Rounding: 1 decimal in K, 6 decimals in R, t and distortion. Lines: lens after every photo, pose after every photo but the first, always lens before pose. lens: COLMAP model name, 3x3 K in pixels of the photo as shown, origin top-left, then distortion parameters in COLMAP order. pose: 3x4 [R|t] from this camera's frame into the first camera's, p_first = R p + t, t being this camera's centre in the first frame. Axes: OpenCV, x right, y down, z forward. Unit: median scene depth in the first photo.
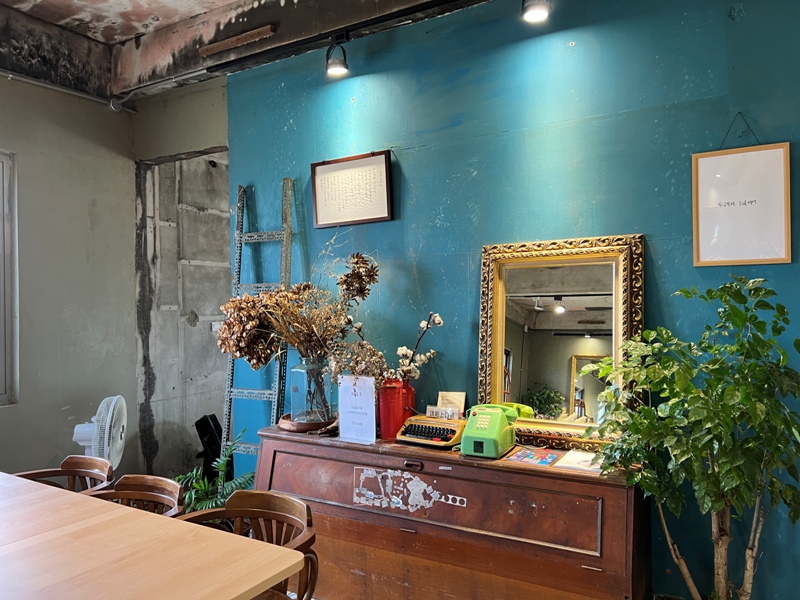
lens RADIAL K [[613.3, 0, 397.1], [0, 613.3, 298.1], [0, 0, 1]] dist [0.056225, -0.067844]
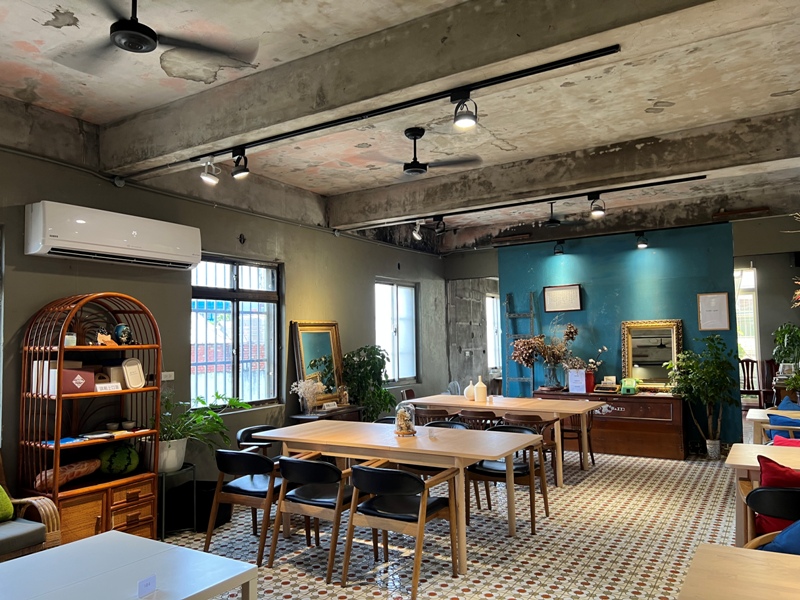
lens RADIAL K [[613.3, 0, 395.7], [0, 613.3, 303.0], [0, 0, 1]] dist [0.056225, -0.067844]
pose [[0.999273, -0.007056, -0.037470, -0.734945], [0.004892, 0.998333, -0.057516, -0.014780], [0.037813, 0.057291, 0.997641, -1.722249]]
